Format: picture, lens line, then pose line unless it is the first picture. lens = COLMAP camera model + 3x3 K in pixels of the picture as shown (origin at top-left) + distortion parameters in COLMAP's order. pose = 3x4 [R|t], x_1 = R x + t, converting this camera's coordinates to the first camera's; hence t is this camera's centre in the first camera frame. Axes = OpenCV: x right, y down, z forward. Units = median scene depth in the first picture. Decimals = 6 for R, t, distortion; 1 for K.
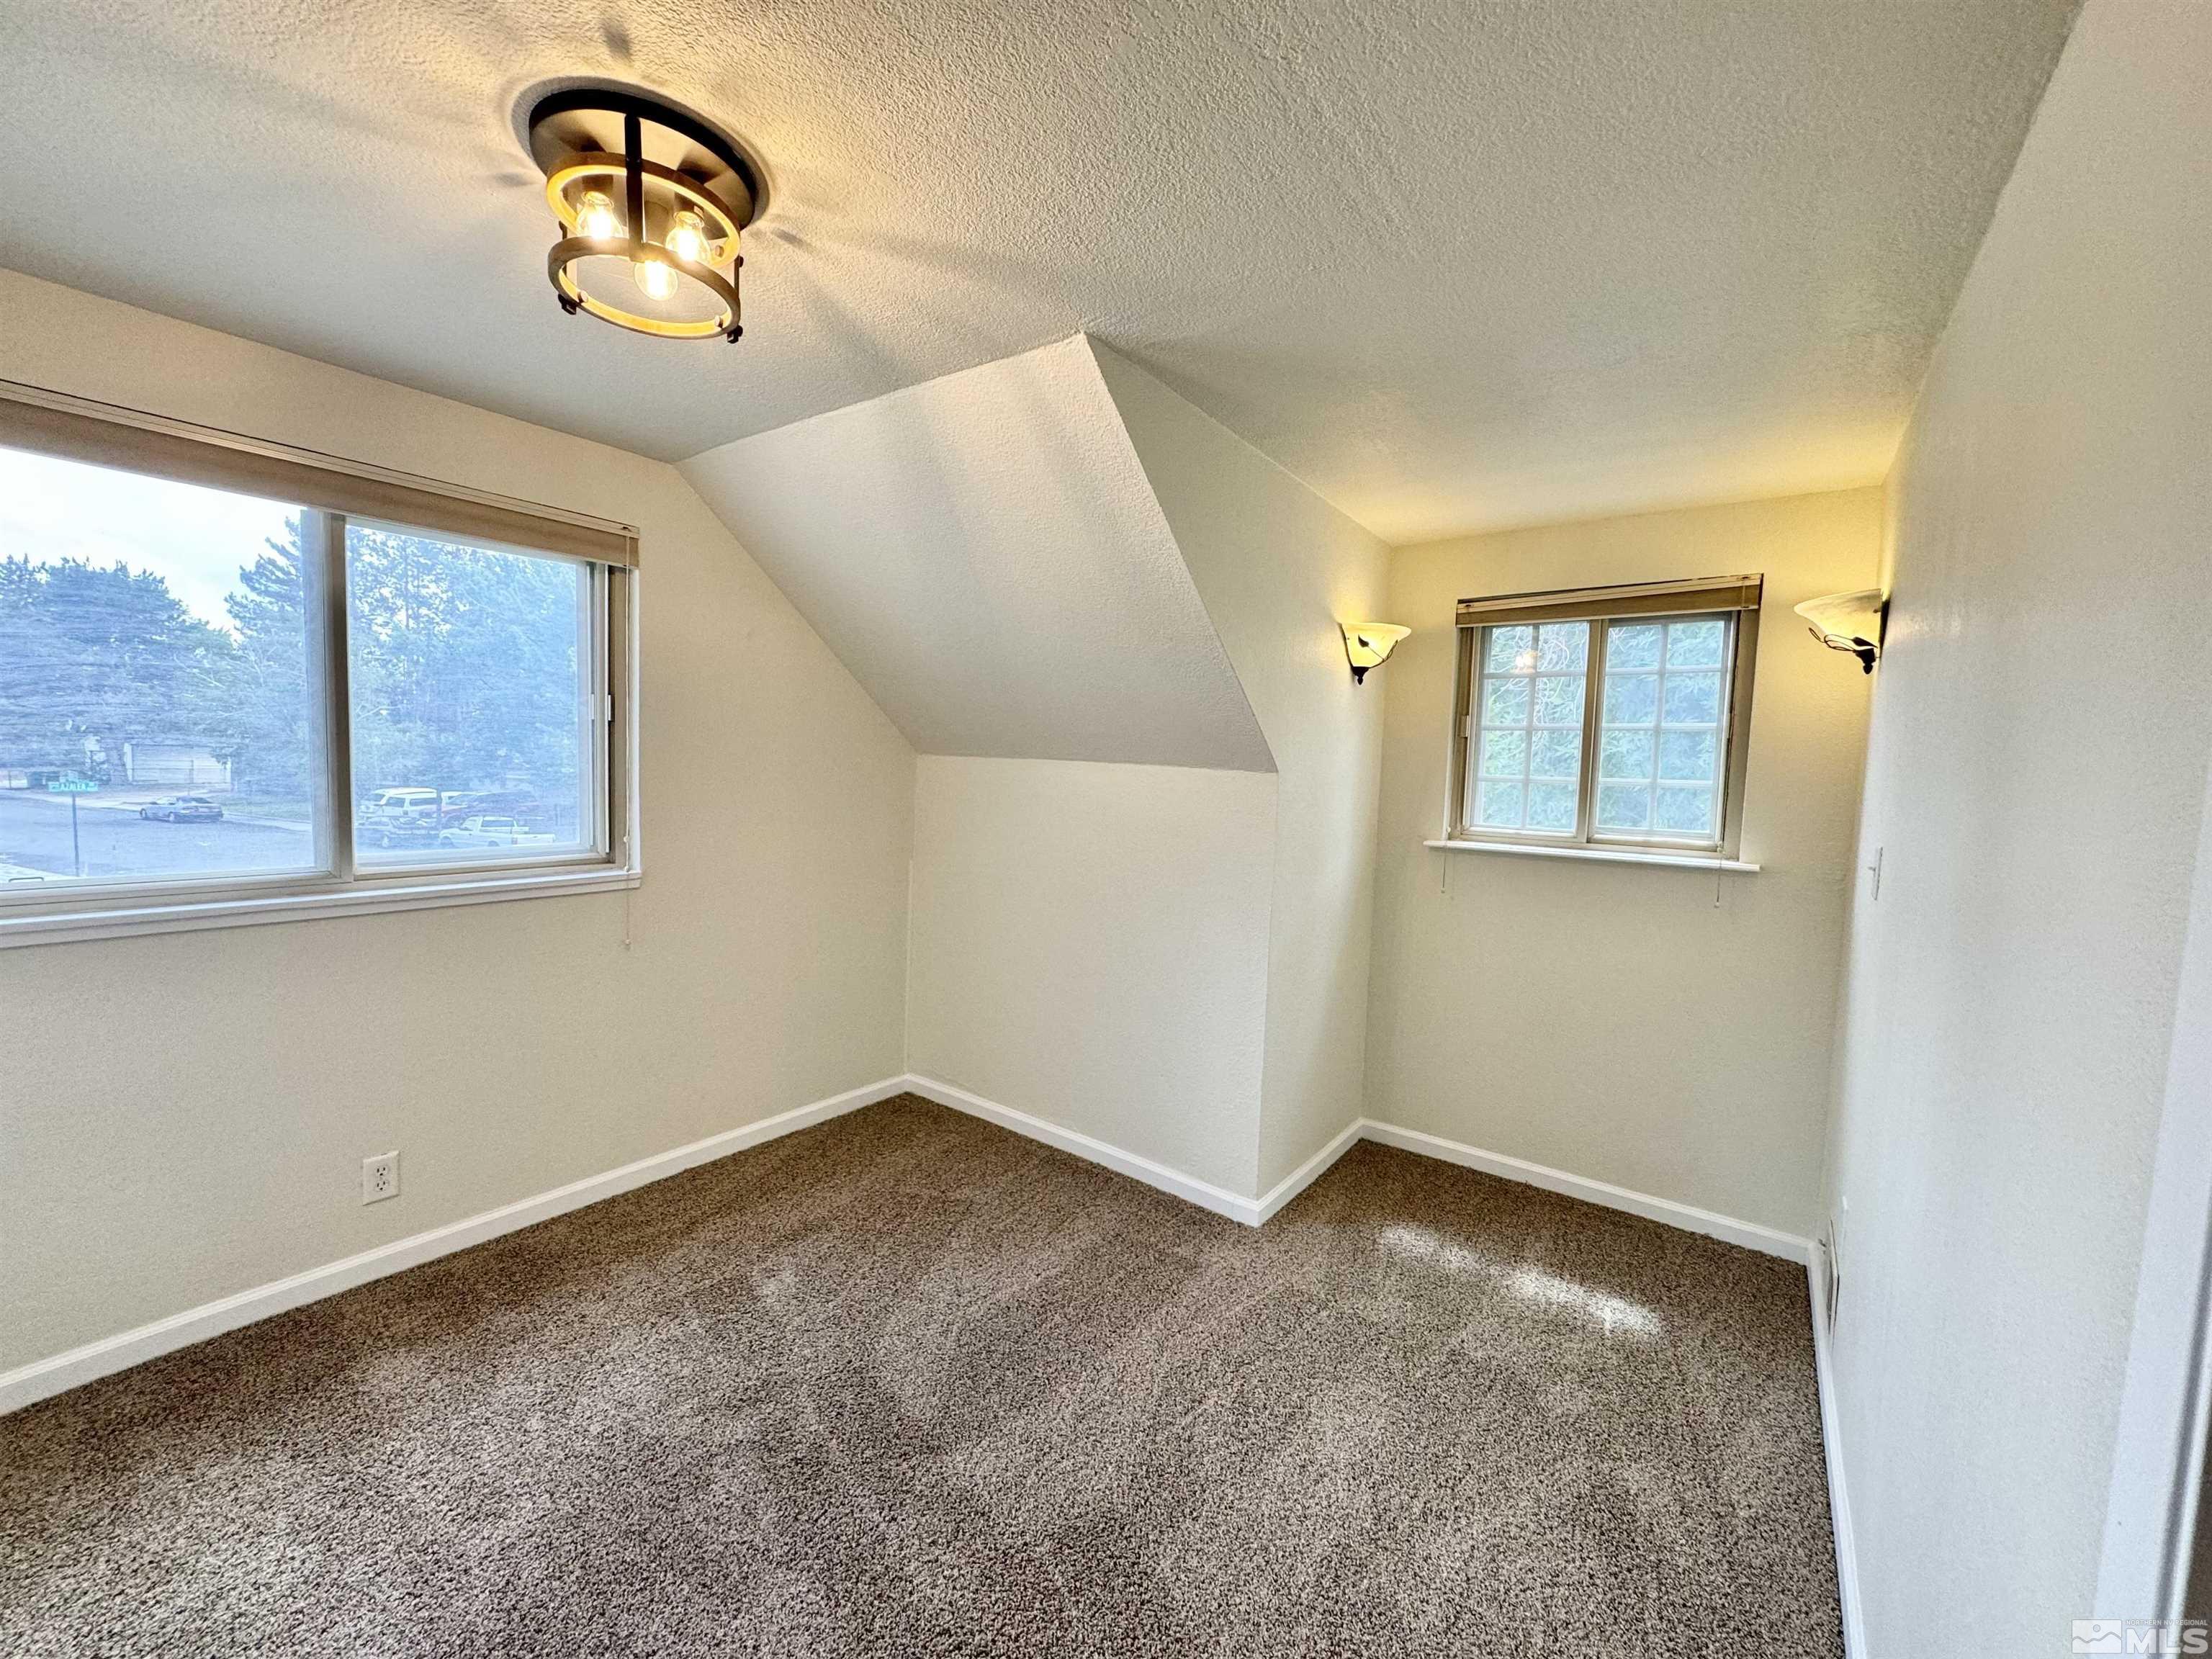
lens RADIAL K [[883.9, 0, 1100.1], [0, 883.9, 826.1], [0, 0, 1]] dist [-0.003703, 0.000687]
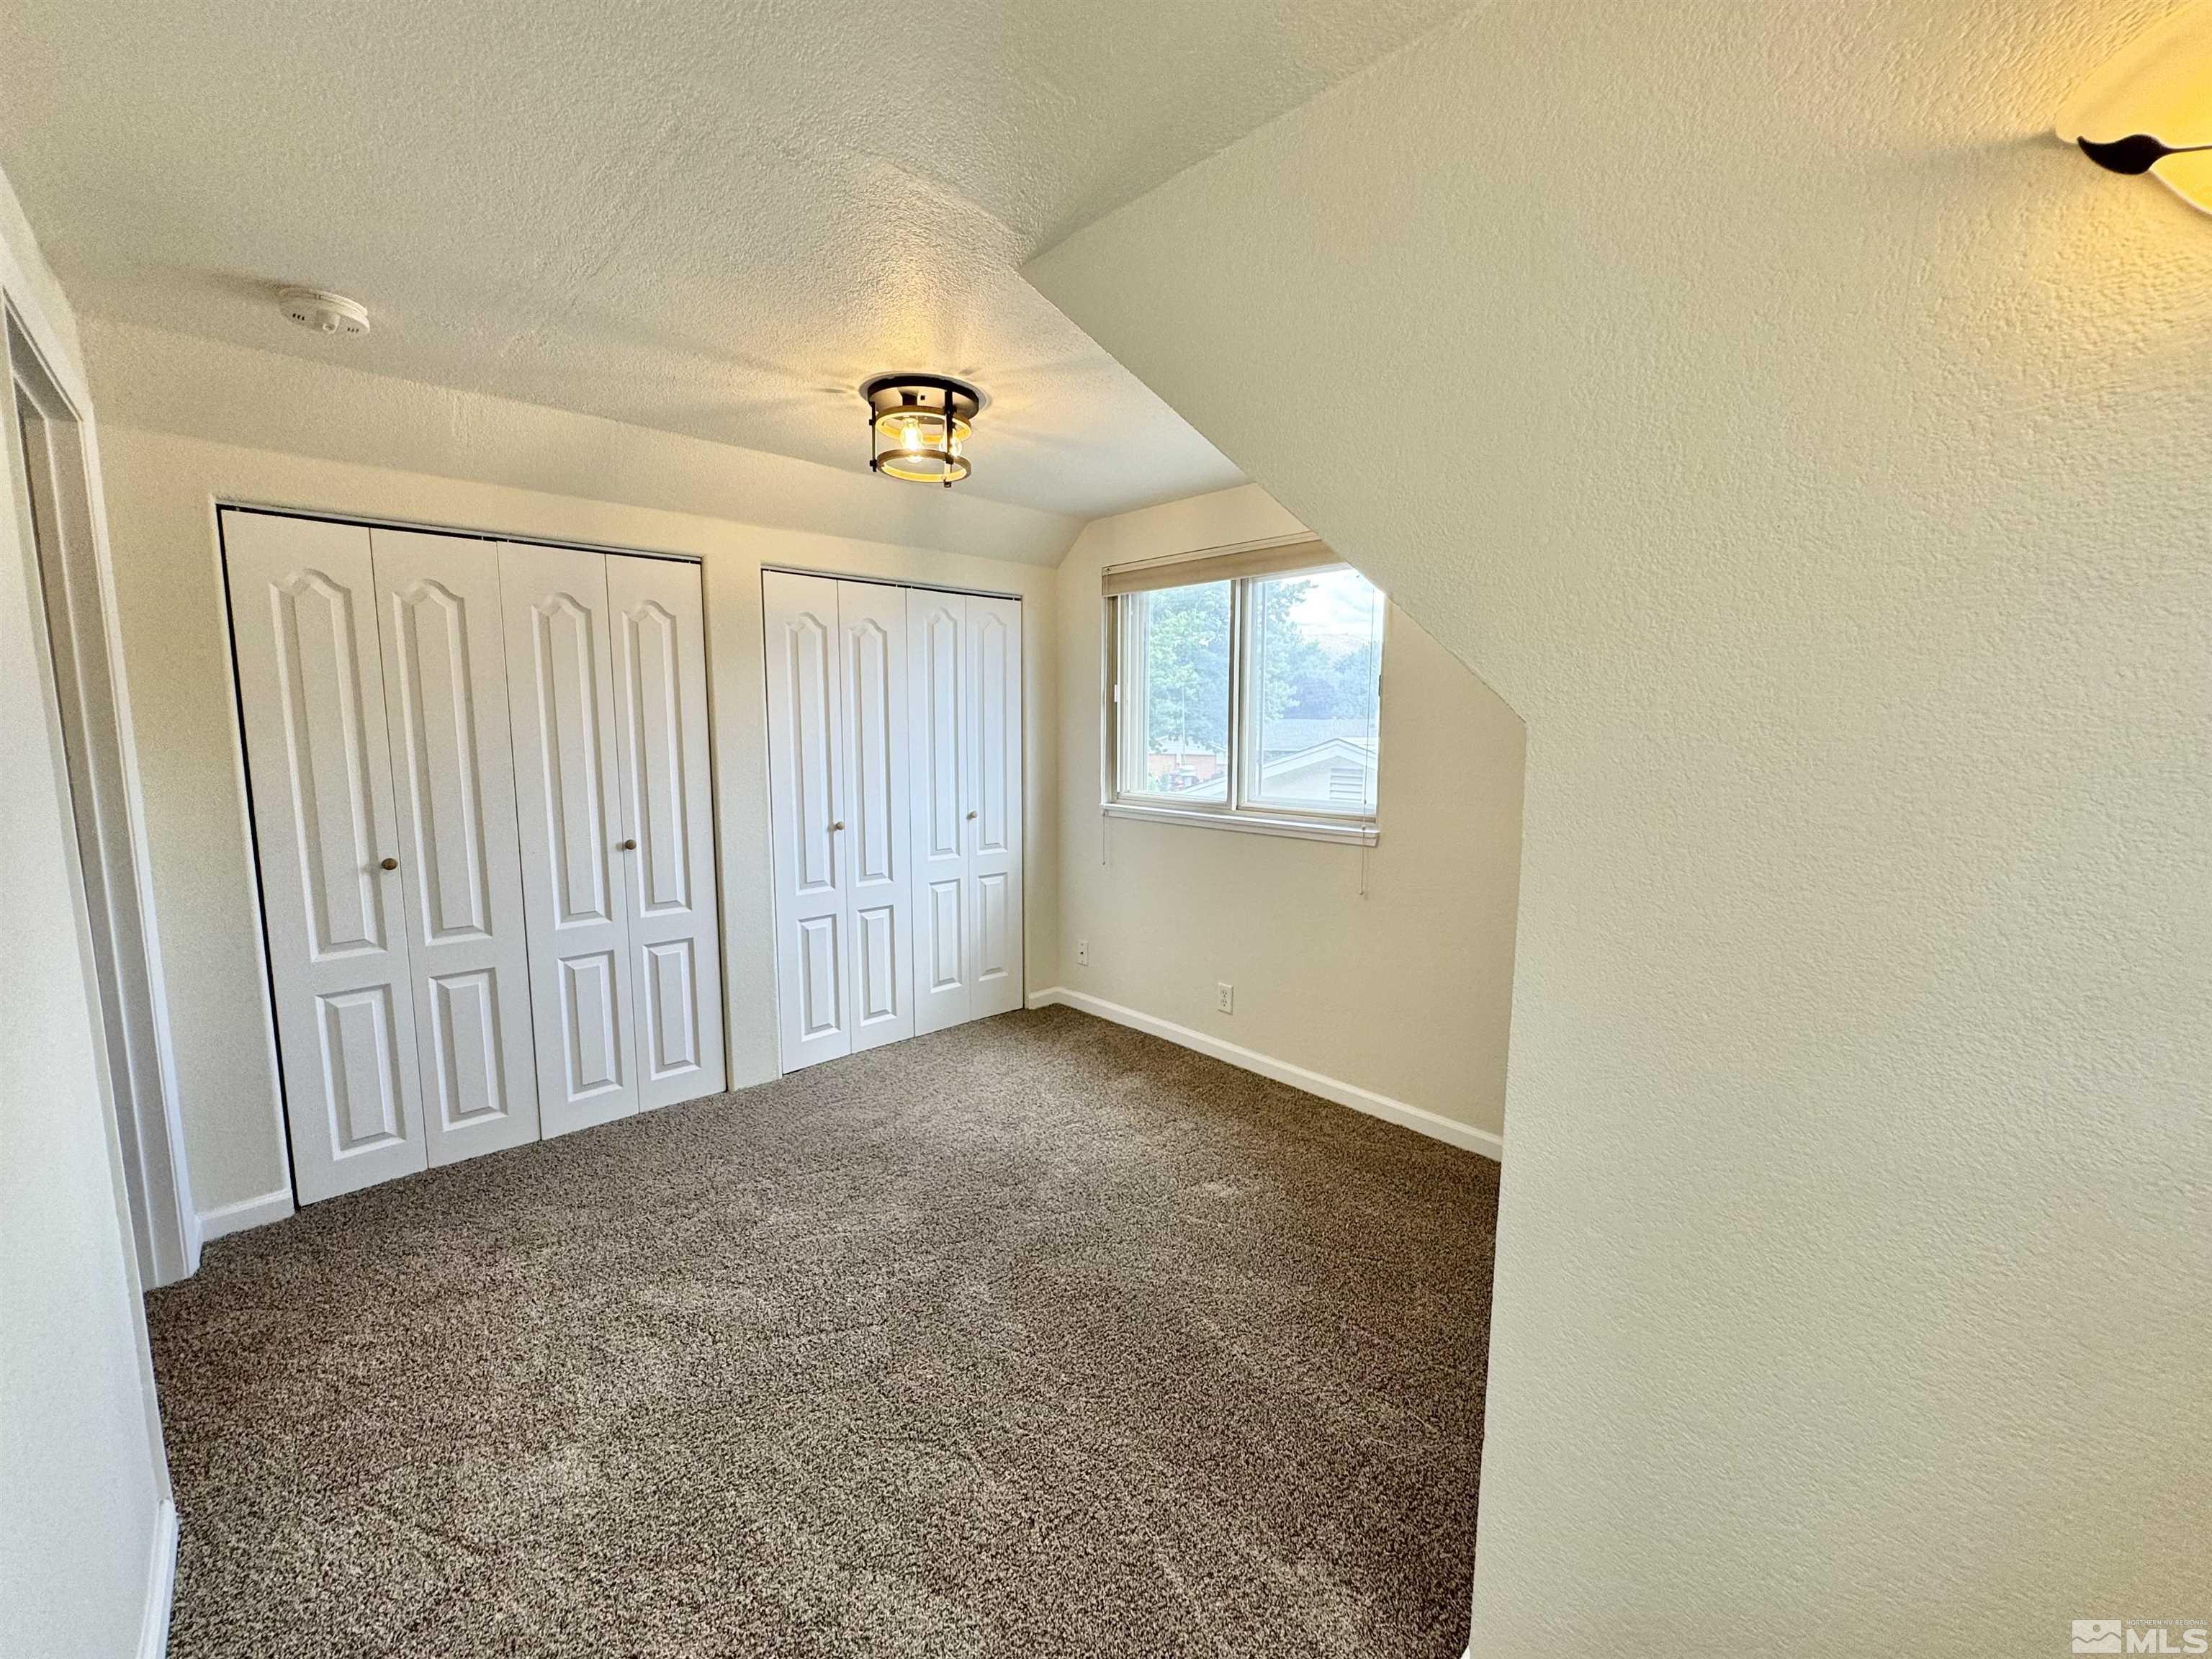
lens RADIAL K [[883.9, 0, 1099.8], [0, 883.9, 832.0], [0, 0, 1]] dist [-0.003703, 0.000687]
pose [[-0.178626, 0.087500, -0.980019, 0.754859], [-0.084946, 0.990948, 0.103958, -0.041955], [0.980243, 0.101818, -0.169576, 1.019629]]
